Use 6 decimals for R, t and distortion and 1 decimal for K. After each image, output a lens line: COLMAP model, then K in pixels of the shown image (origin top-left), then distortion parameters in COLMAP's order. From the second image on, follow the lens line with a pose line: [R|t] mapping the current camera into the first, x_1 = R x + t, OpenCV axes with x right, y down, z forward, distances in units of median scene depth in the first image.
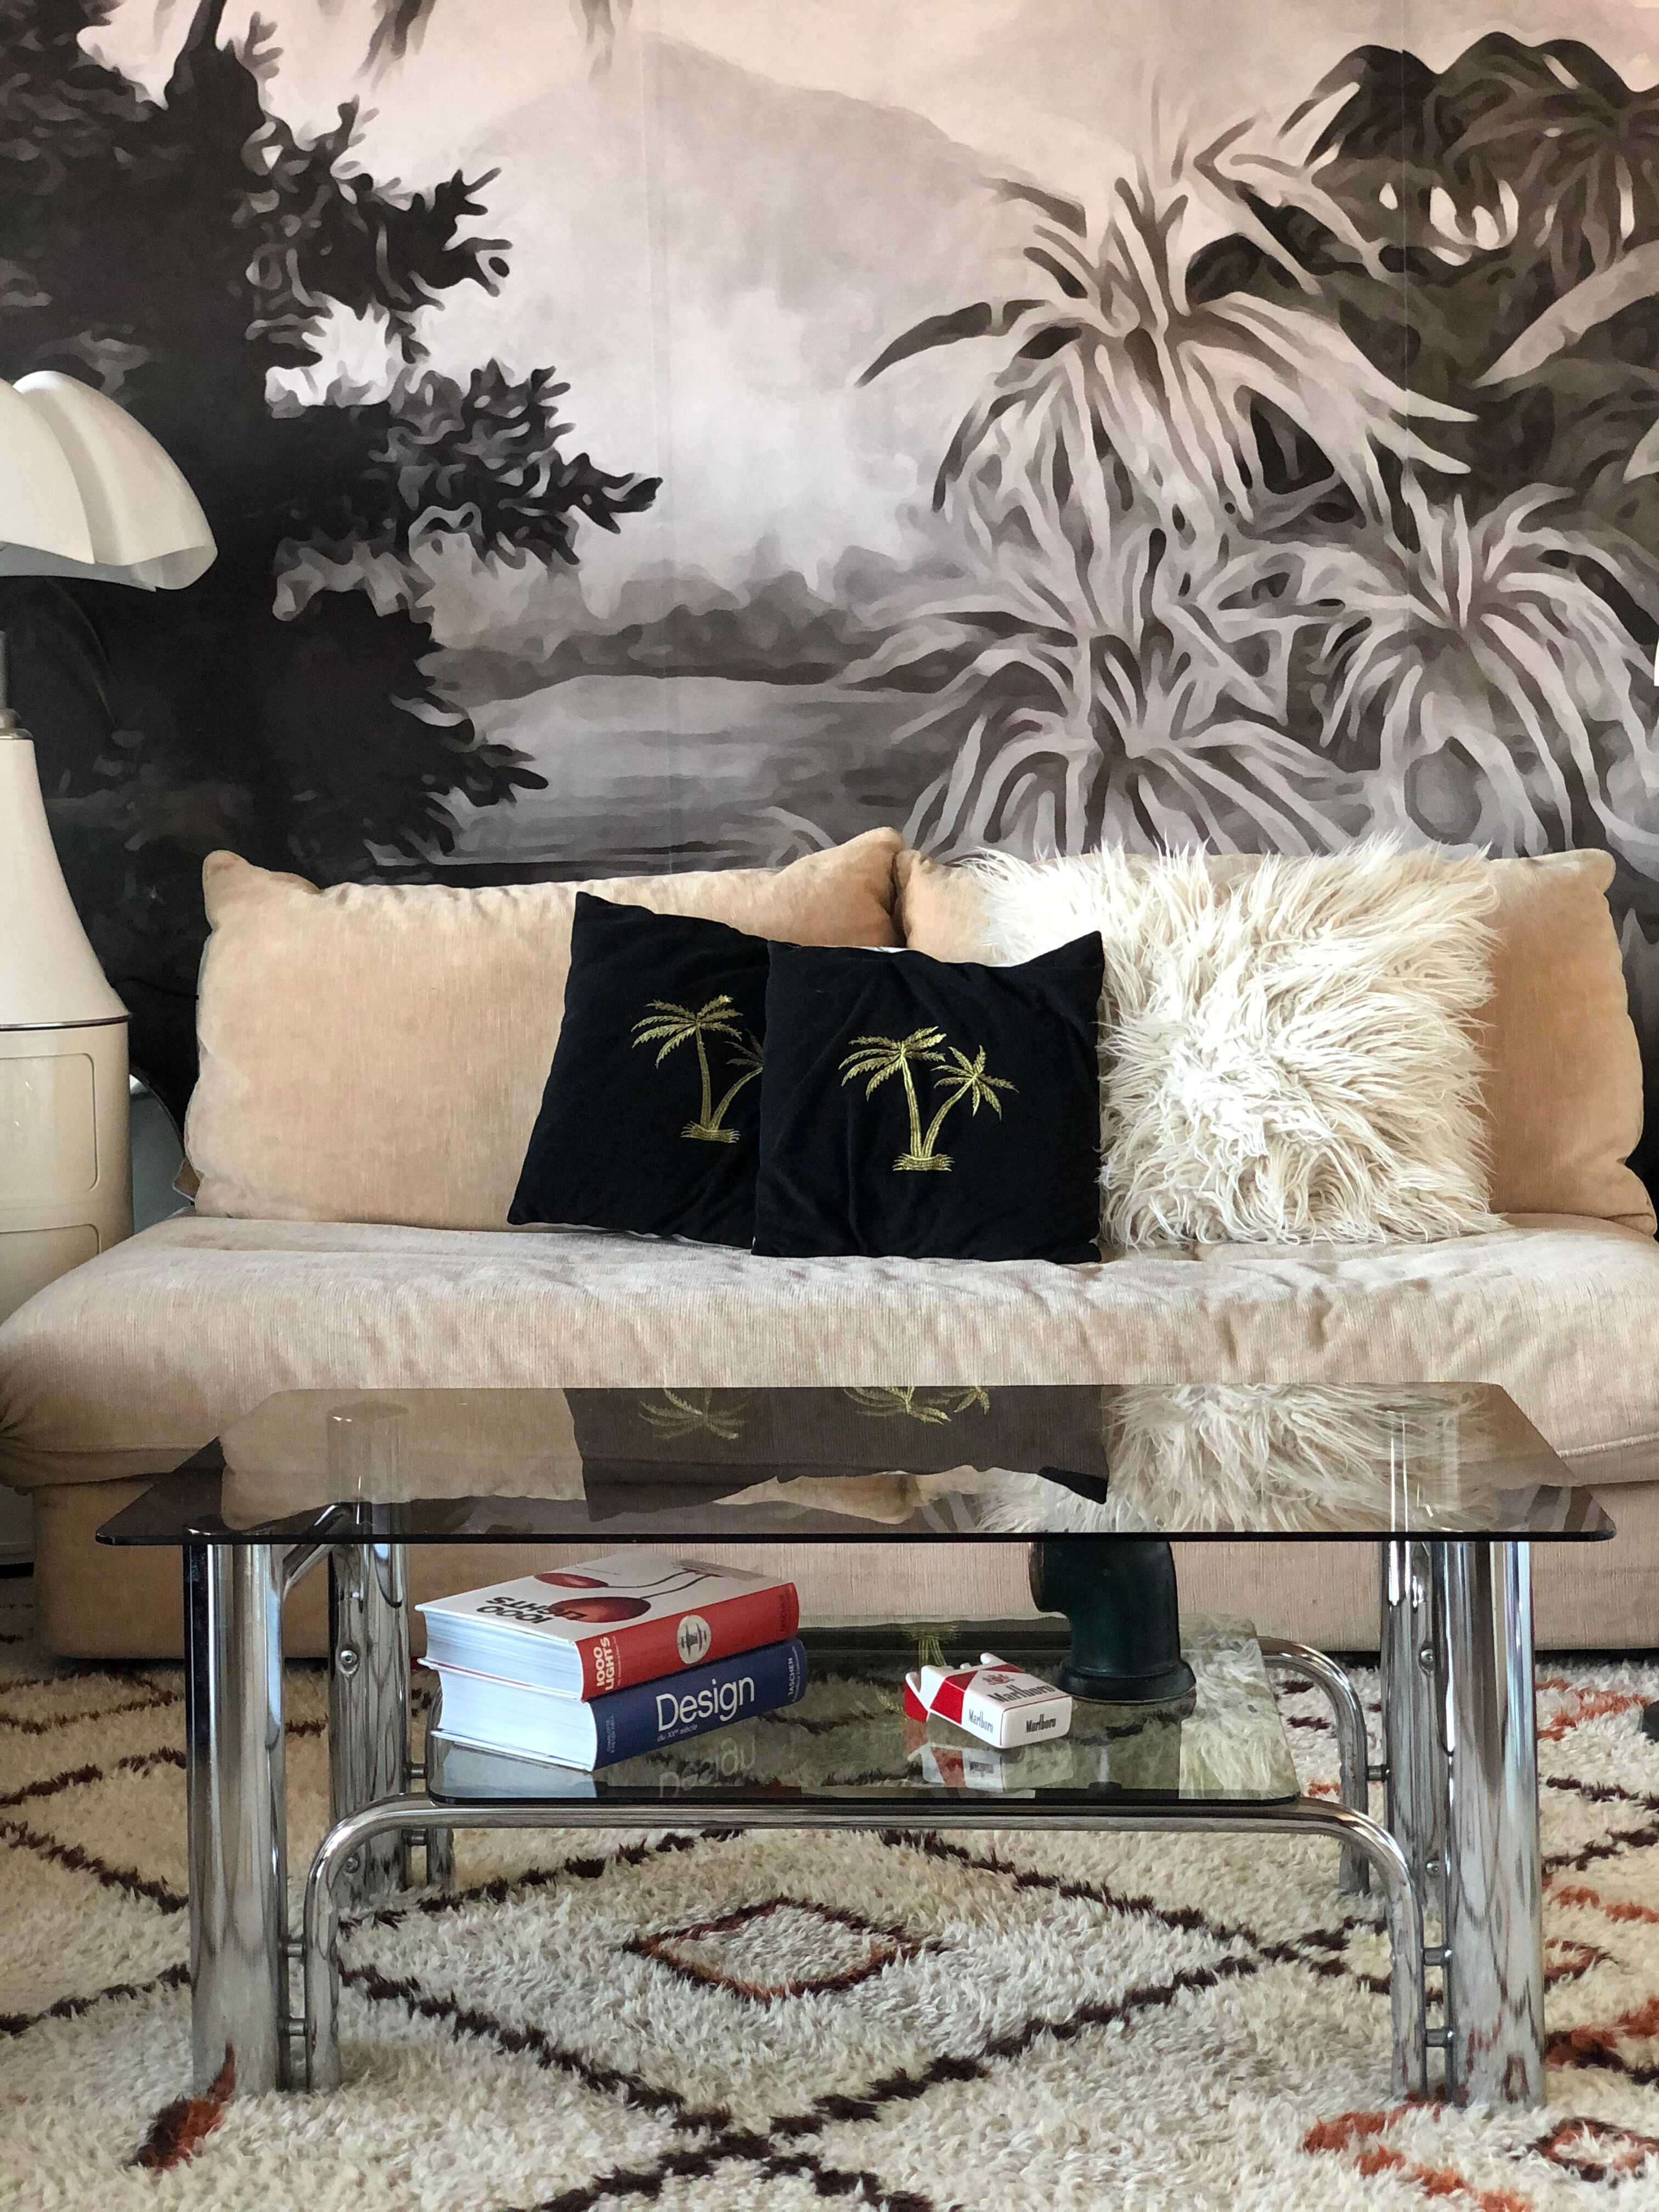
lens RADIAL K [[3333.0, 0, 829.5], [0, 3333.0, 1106.0], [0, 0, 1]] dist [0.093545, -0.400817]
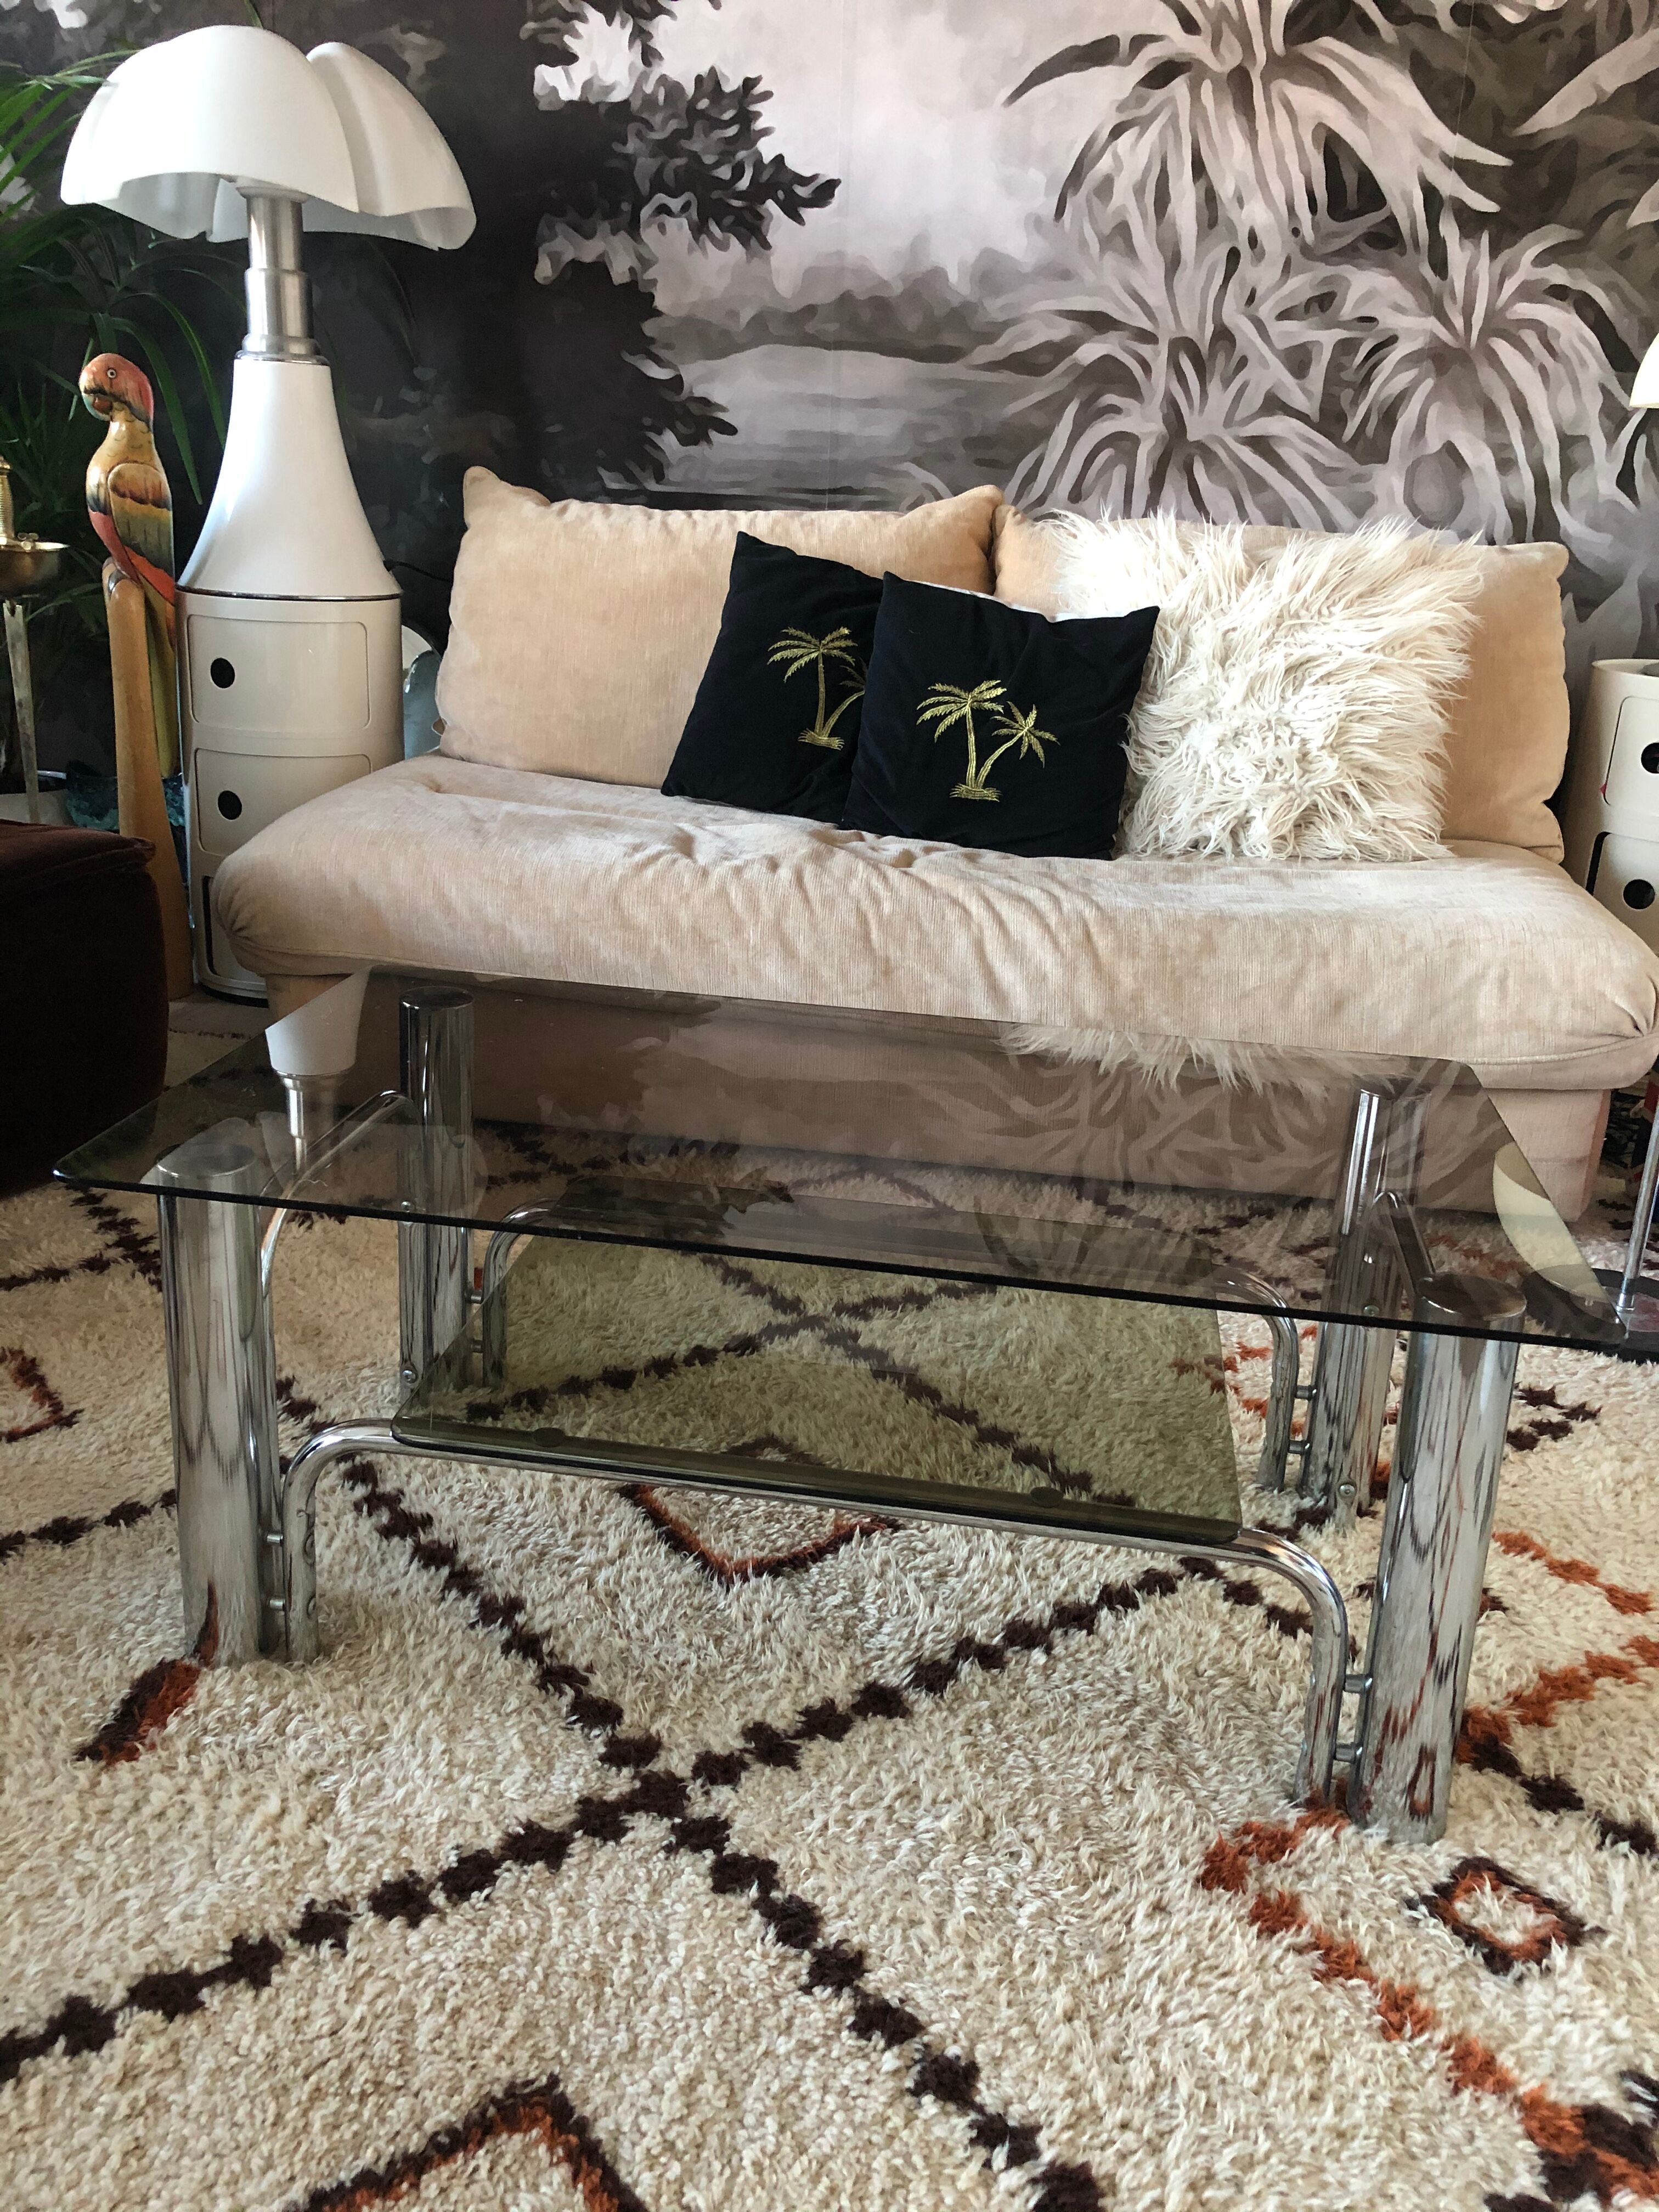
lens RADIAL K [[1819.5, 0, 826.5], [0, 1819.5, 1093.5], [0, 0, 1]] dist [0.019636, -0.004037]
pose [[0.993505, 0.092364, -0.066452, 0.021890], [-0.073812, 0.967618, 0.241386, -0.021346], [0.086596, -0.234914, 0.968151, 0.257171]]
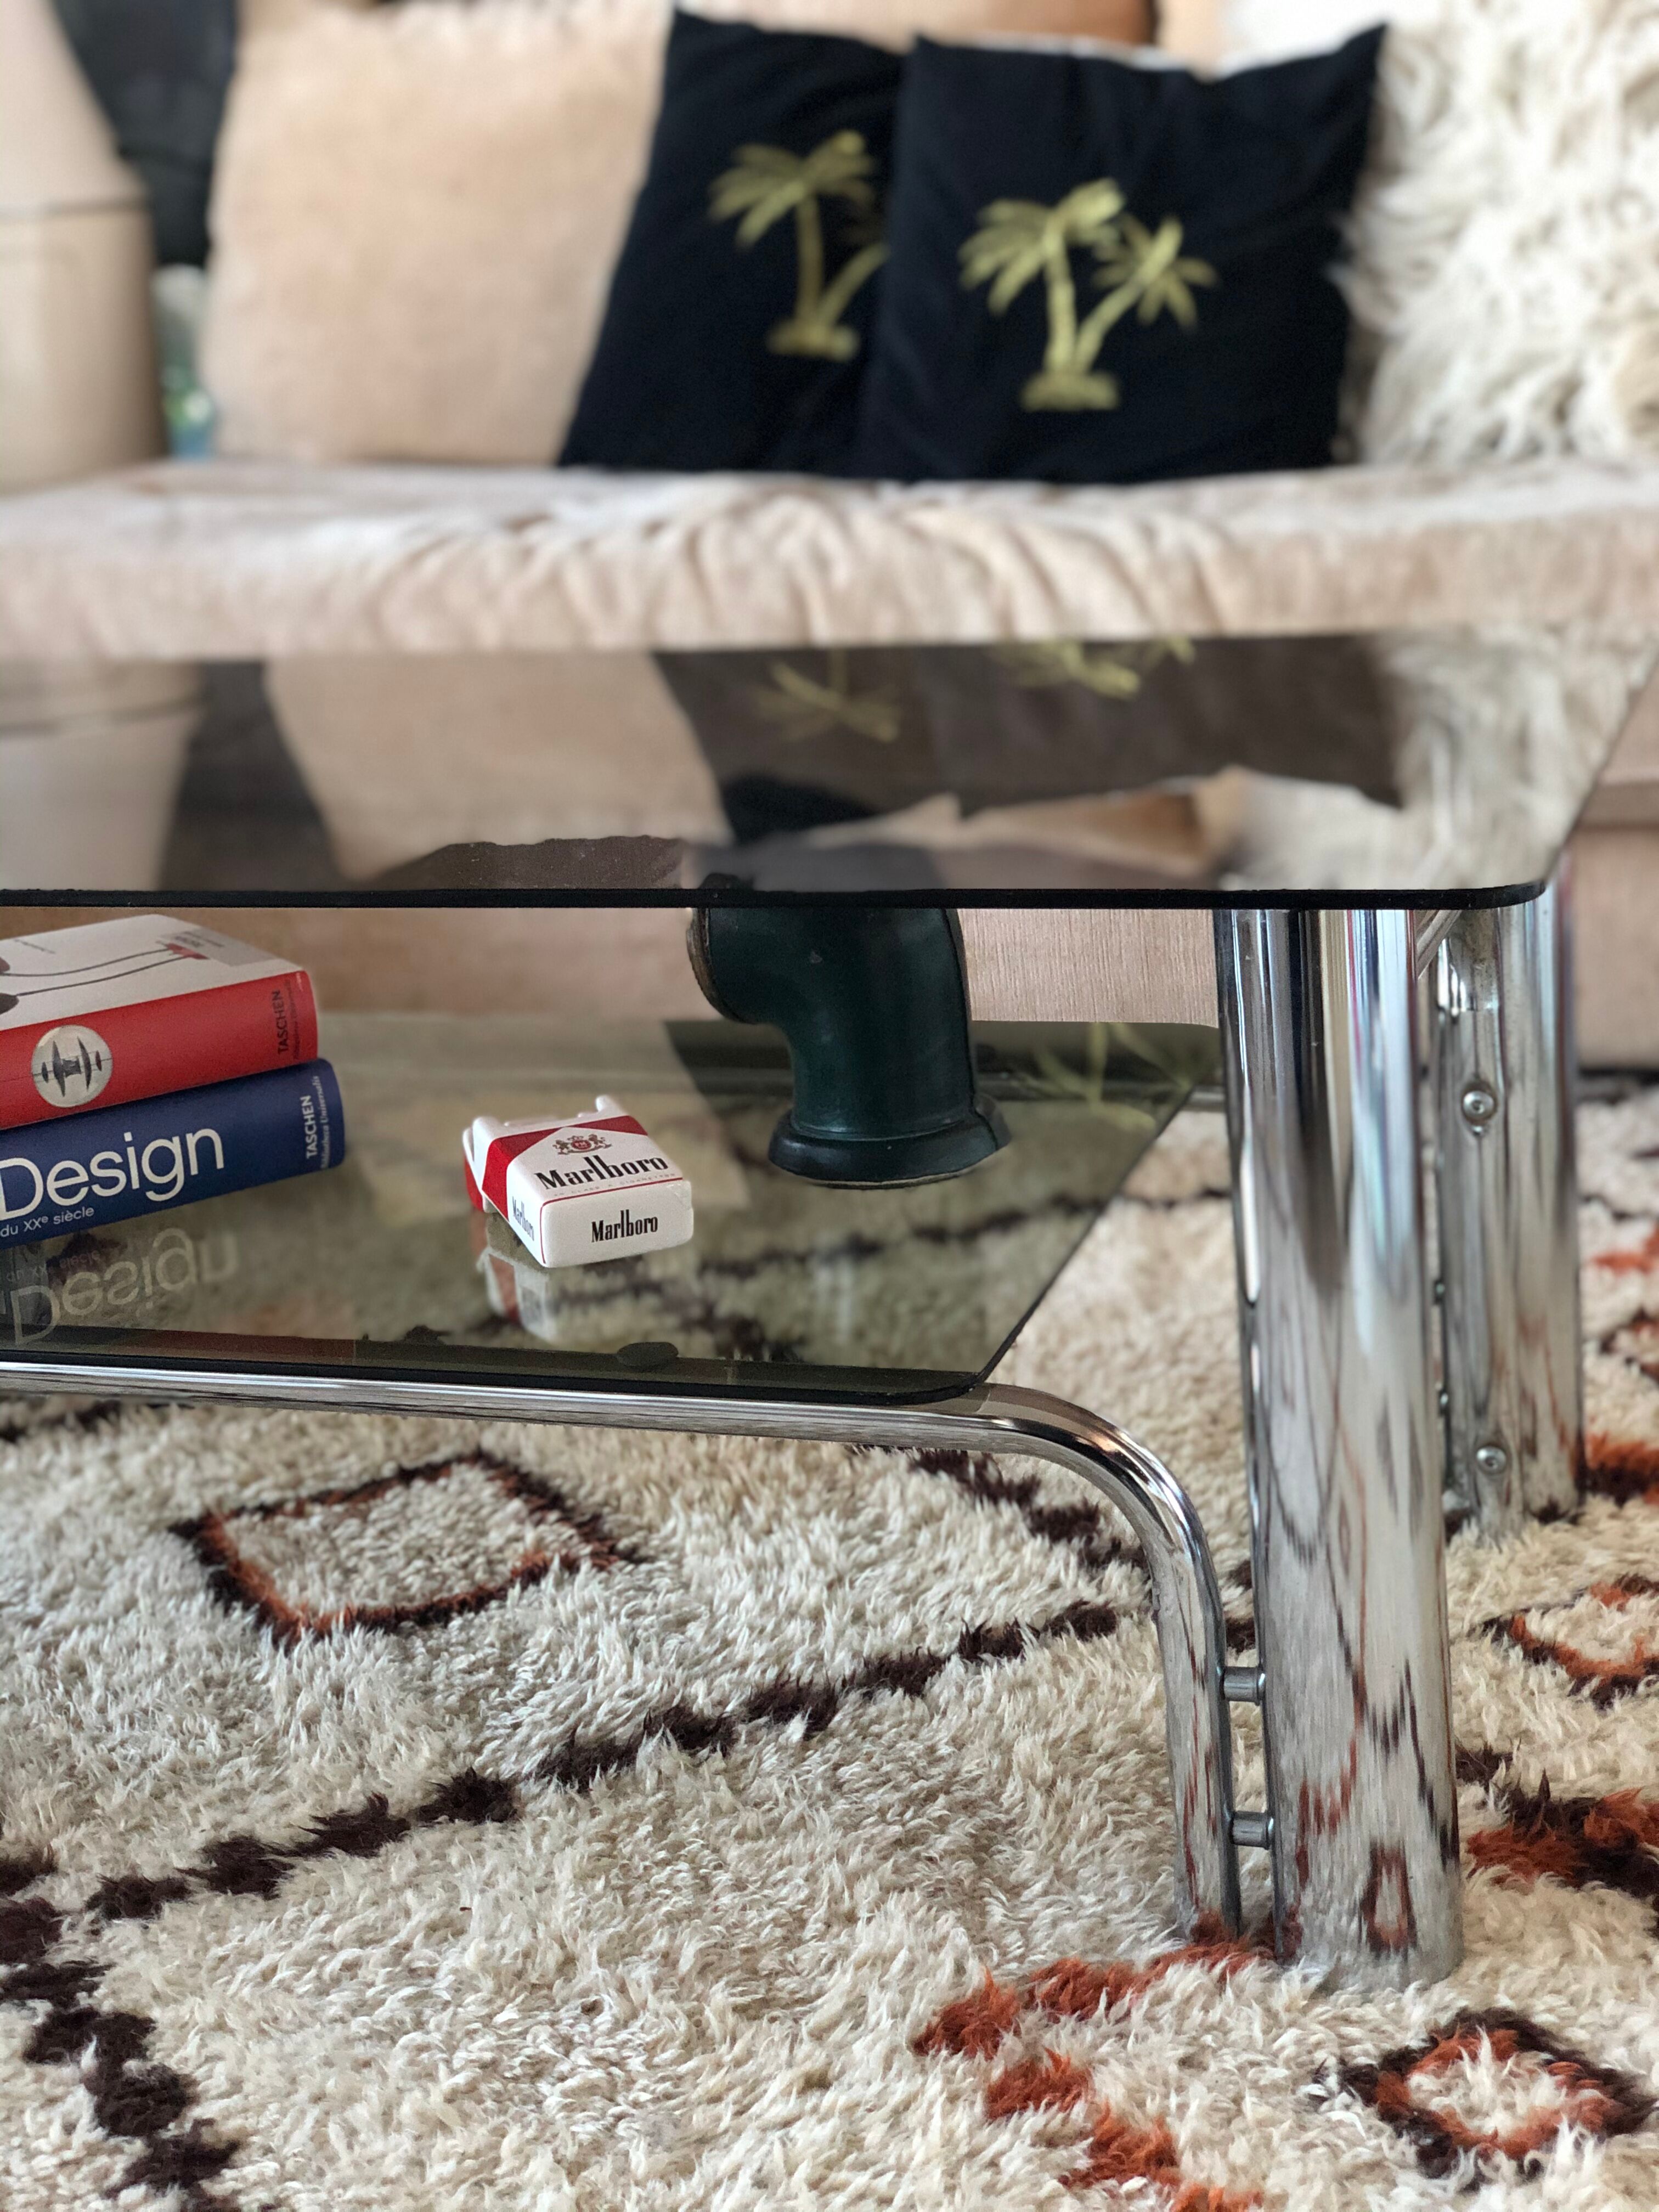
lens RADIAL K [[3334.6, 0, 811.7], [0, 3334.6, 1106.4], [0, 0, 1]] dist [0.029484, -0.143713]
pose [[0.966514, 0.020395, -0.255802, 0.128928], [0.030105, 0.980942, 0.191957, 0.031740], [0.254841, -0.193230, 0.947480, 0.261470]]
